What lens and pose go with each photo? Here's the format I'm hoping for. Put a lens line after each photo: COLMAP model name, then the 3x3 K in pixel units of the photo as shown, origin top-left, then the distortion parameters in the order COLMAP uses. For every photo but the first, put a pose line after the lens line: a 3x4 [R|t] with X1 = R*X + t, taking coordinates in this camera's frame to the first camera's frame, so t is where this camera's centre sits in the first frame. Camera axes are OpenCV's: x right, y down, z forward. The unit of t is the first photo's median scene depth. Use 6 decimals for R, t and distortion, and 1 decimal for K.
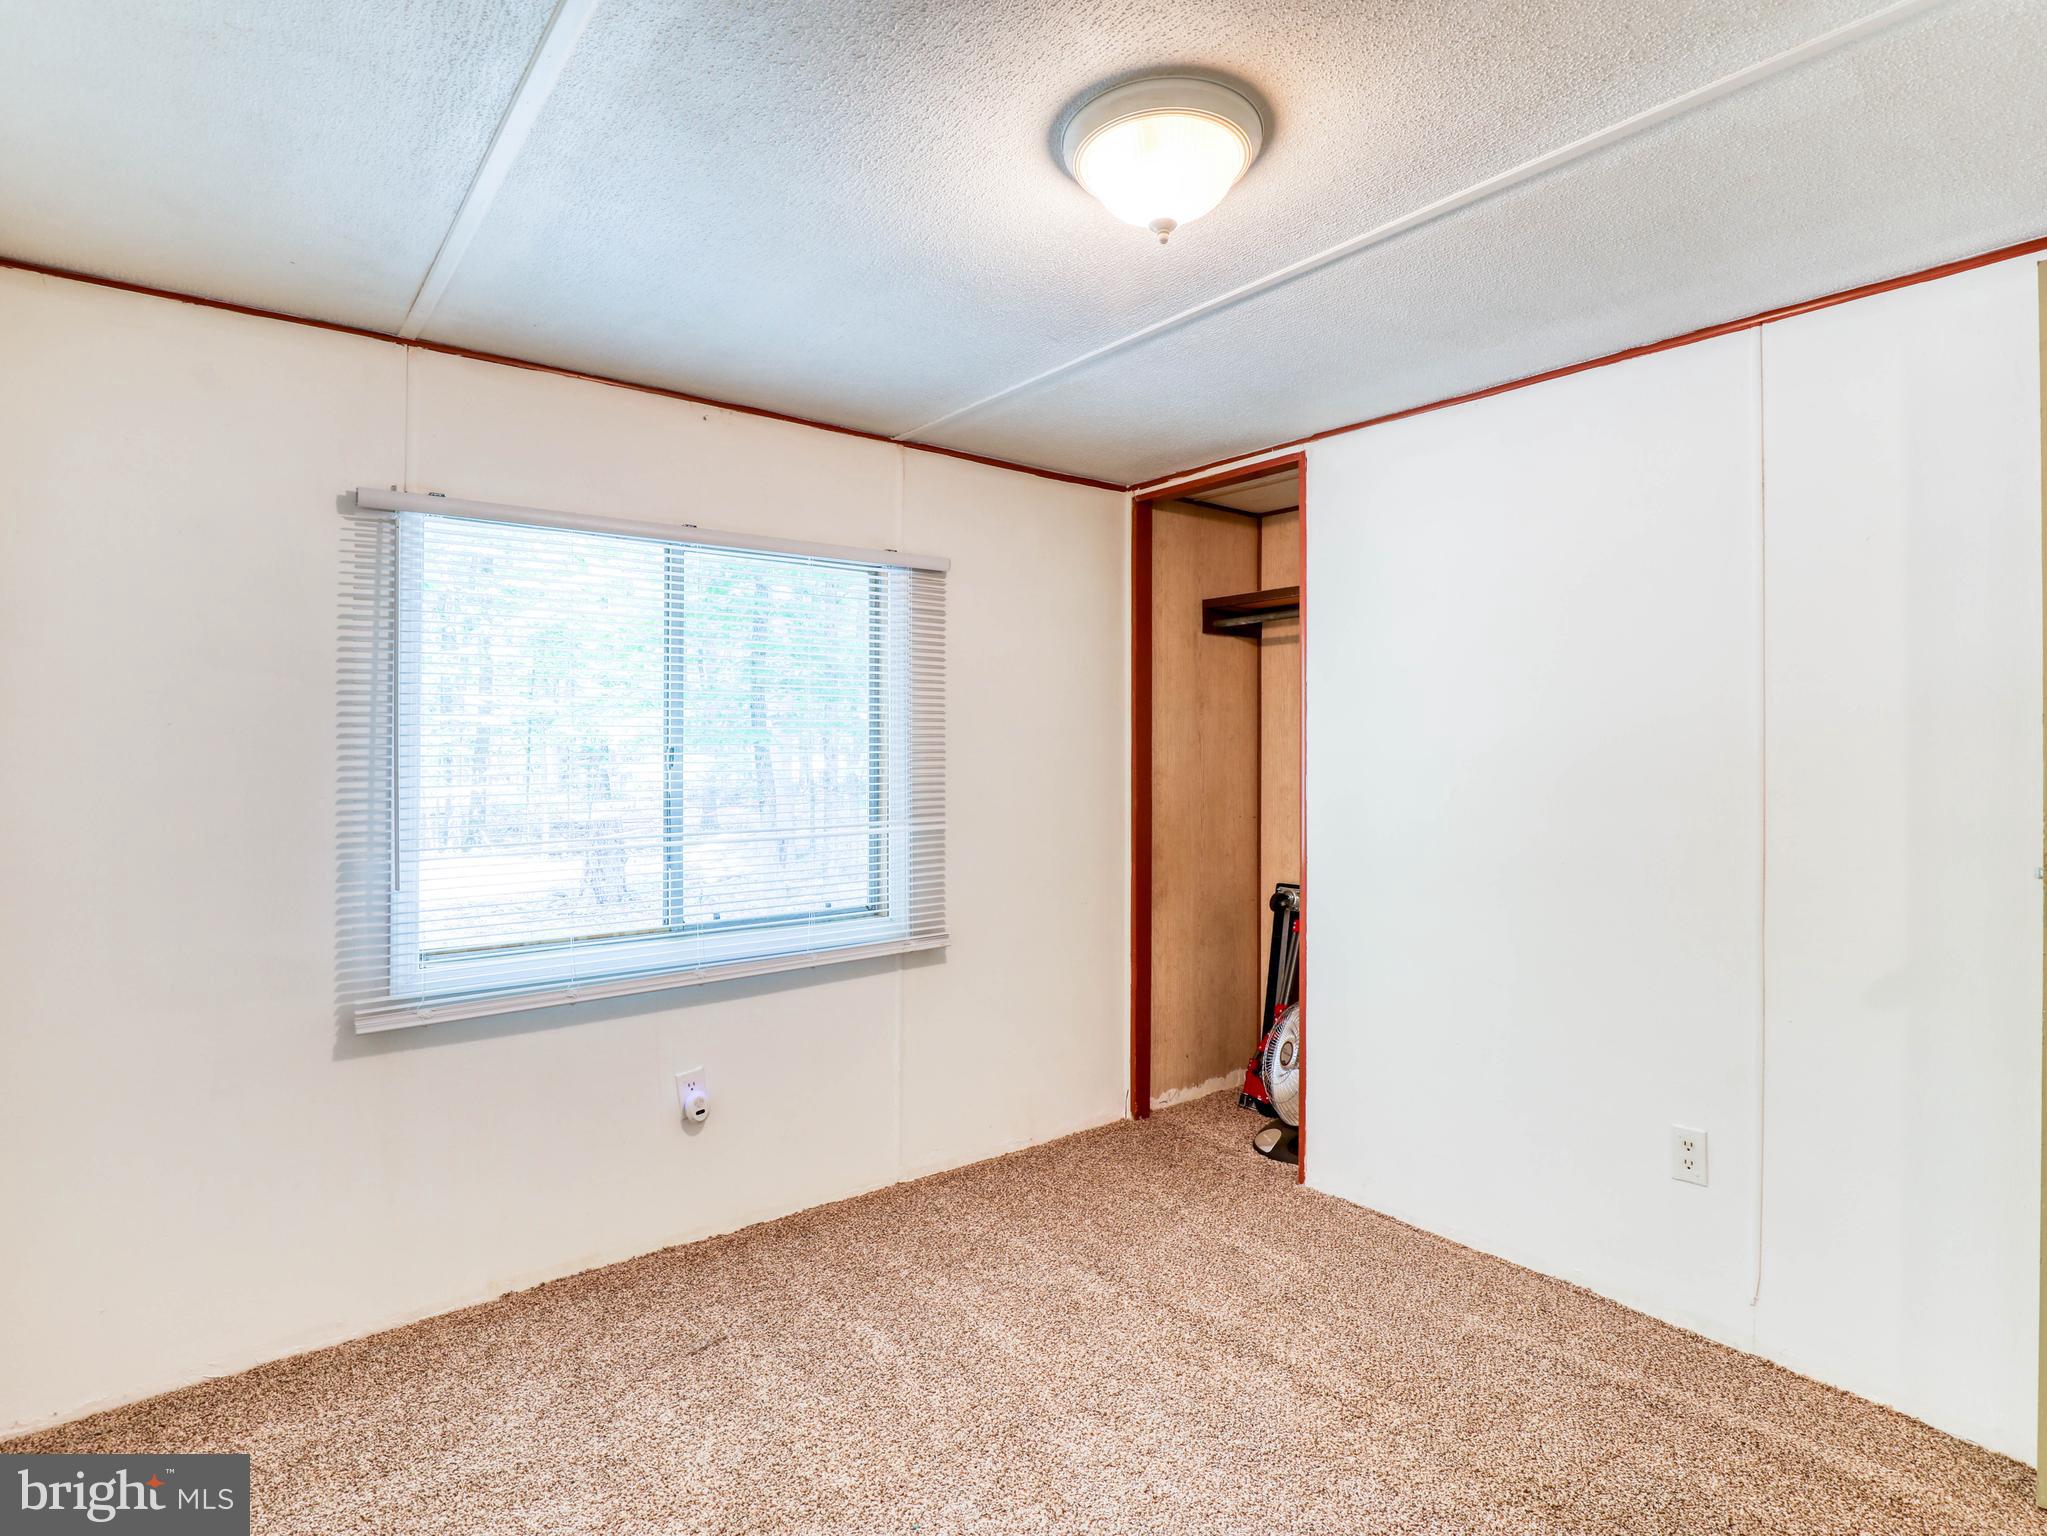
lens RADIAL K [[1063.9, 0, 1030.8], [0, 1063.9, 762.3], [0, 0, 1]] dist [-0.016907, 0.000119]
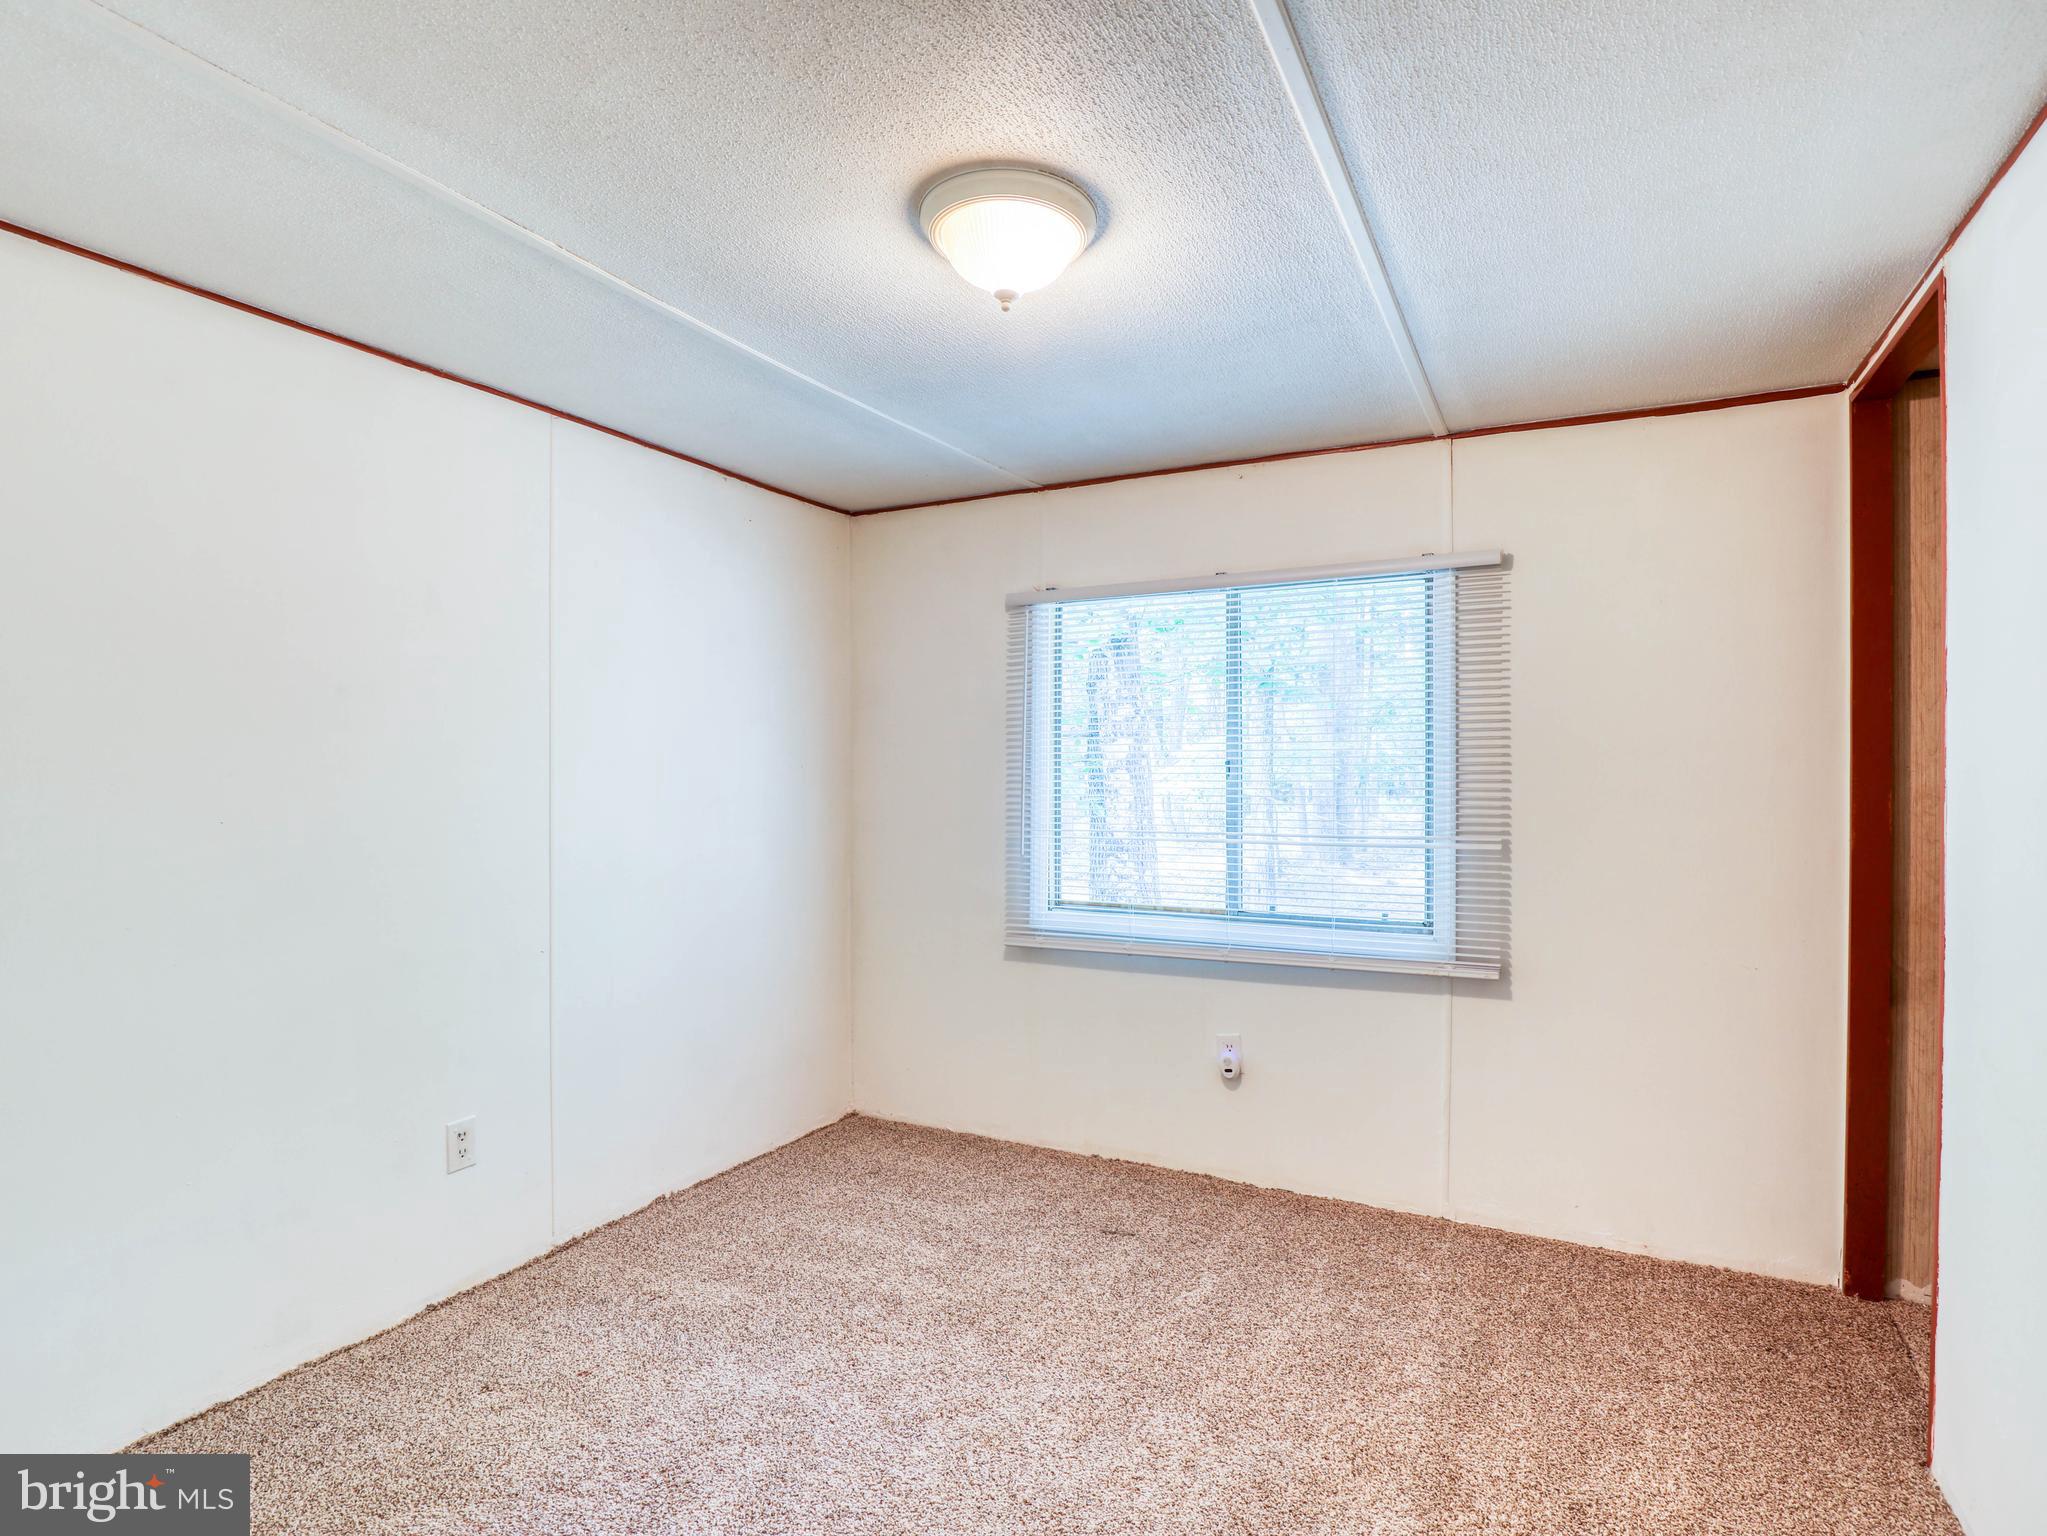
lens RADIAL K [[1064.3, 0, 1038.0], [0, 1064.3, 773.8], [0, 0, 1]] dist [-0.018822, 0.000297]
pose [[0.420959, 0.008183, -0.907043, 0.643371], [-0.008234, 0.999953, 0.005199, -0.003120], [0.907042, 0.005280, 0.421006, 0.301521]]
